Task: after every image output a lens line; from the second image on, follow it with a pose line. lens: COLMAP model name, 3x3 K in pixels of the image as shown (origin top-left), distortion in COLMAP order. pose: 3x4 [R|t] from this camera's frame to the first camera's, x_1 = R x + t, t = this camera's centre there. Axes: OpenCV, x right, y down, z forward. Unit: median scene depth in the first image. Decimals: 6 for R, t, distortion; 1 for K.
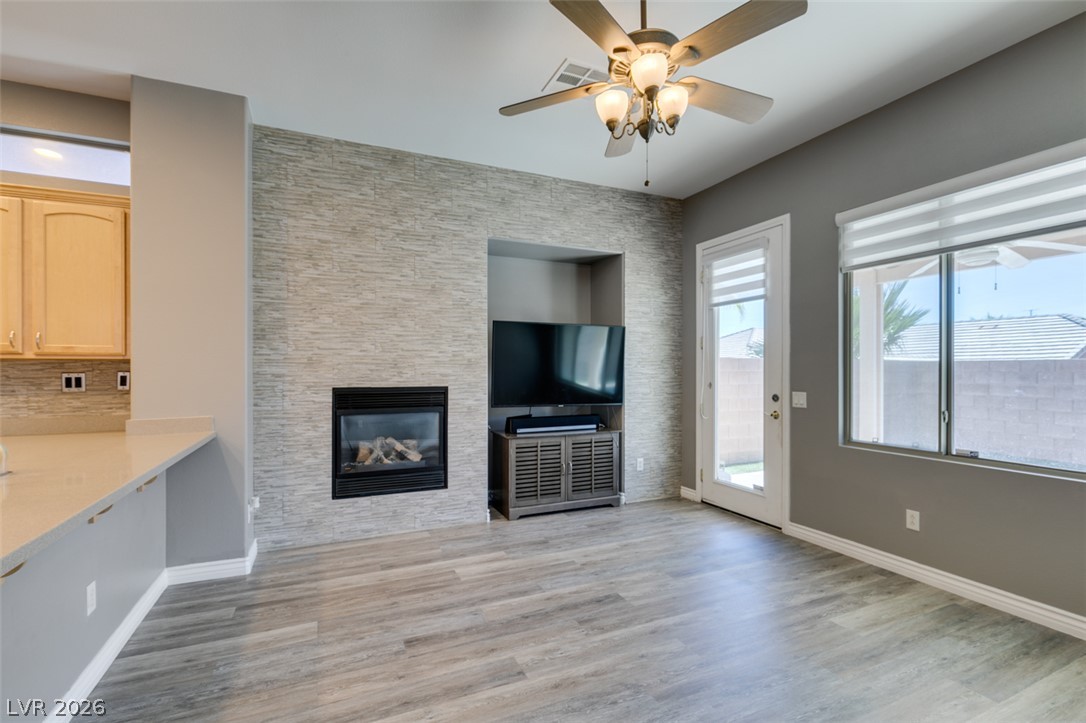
lens RADIAL K [[490.0, 0, 543.2], [0, 490.0, 371.4], [0, 0, 1]] dist [0.000459, -0.000280]
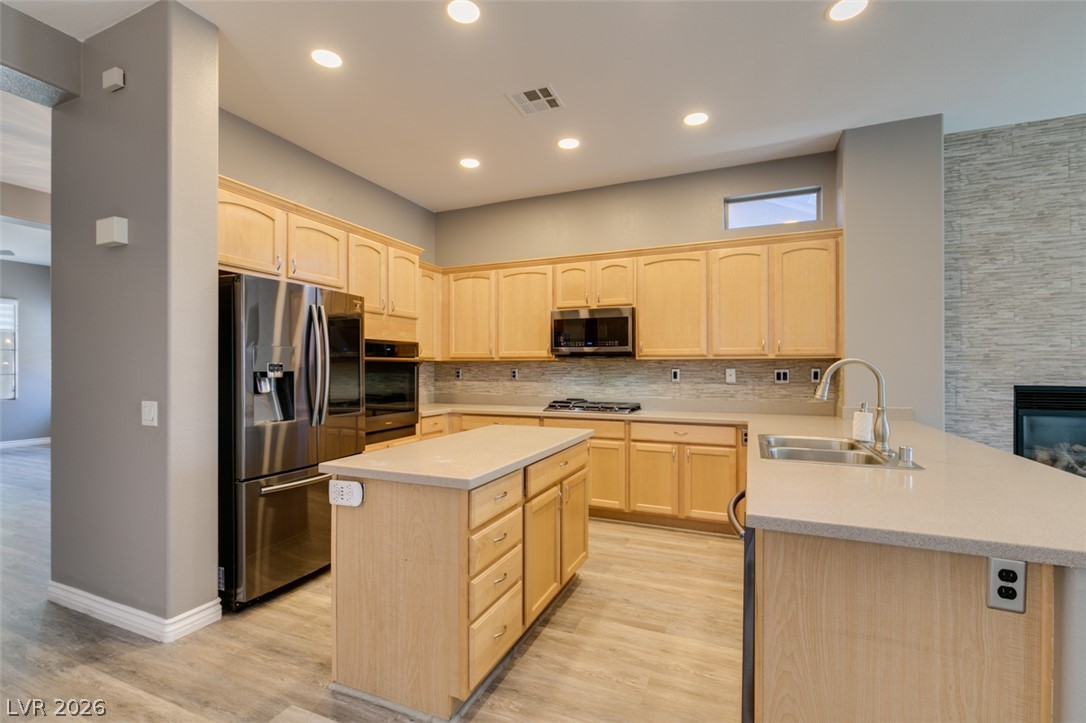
lens RADIAL K [[486.7, 0, 540.0], [0, 486.7, 364.8], [0, 0, 1]] dist [0.000428, -0.001241]
pose [[0.675066, -0.004429, -0.737744, -0.355777], [-0.002361, 0.999964, -0.008164, 0.002905], [0.737753, 0.007254, 0.675032, -0.317716]]
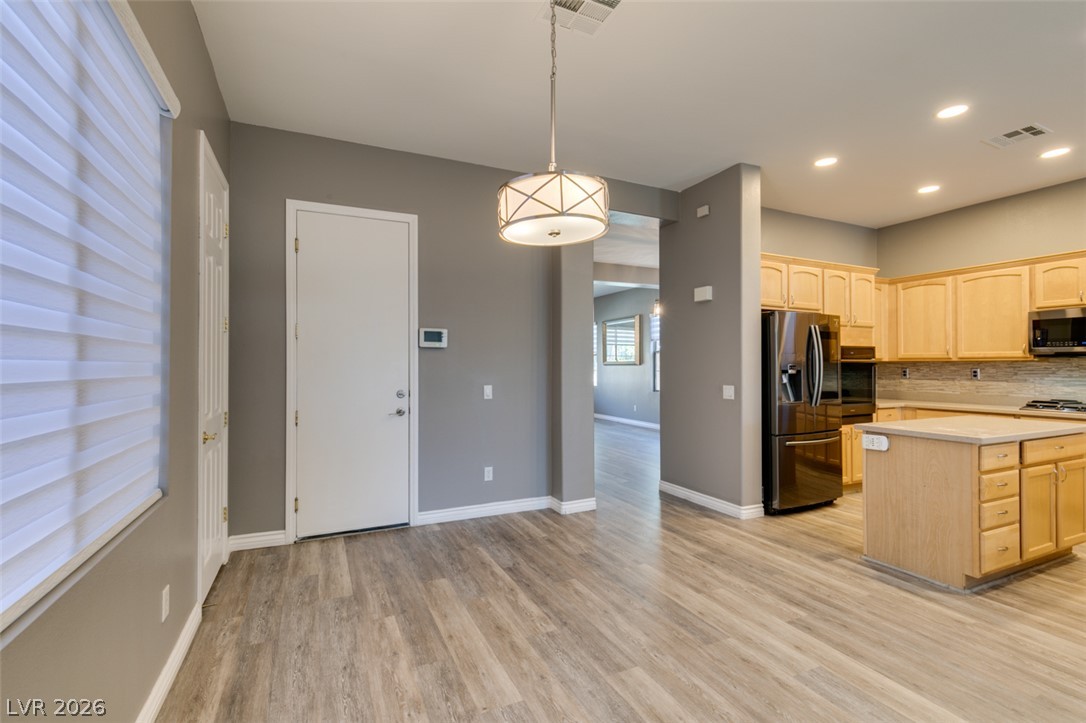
lens RADIAL K [[485.0, 0, 539.8], [0, 485.0, 362.3], [0, 0, 1]] dist [-0.000509, 0.000133]
pose [[0.008976, -0.009083, -0.999918, -0.017134], [-0.004514, 0.999948, -0.009123, 0.003649], [0.999950, 0.004595, 0.008935, -0.726507]]
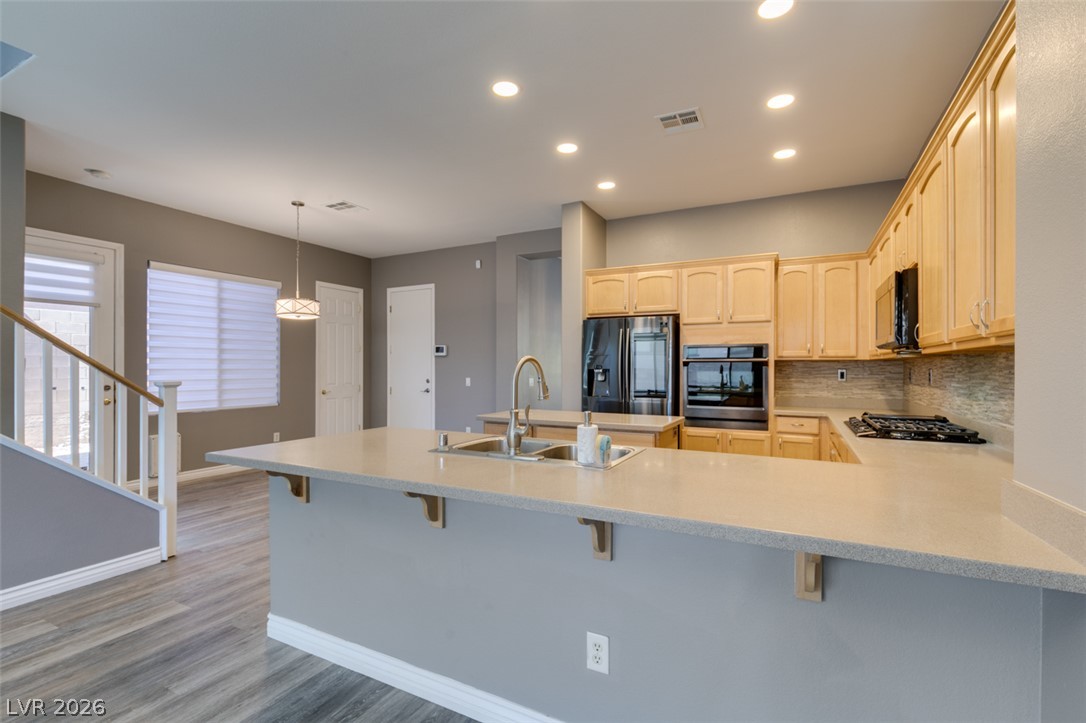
lens RADIAL K [[490.6, 0, 540.6], [0, 490.6, 364.1], [0, 0, 1]] dist [-0.001956, -0.000784]
pose [[-0.784313, -0.006309, -0.620333, -0.197507], [-0.005126, 0.999980, -0.003689, 0.000651], [0.620344, 0.000287, -0.784330, 0.845737]]
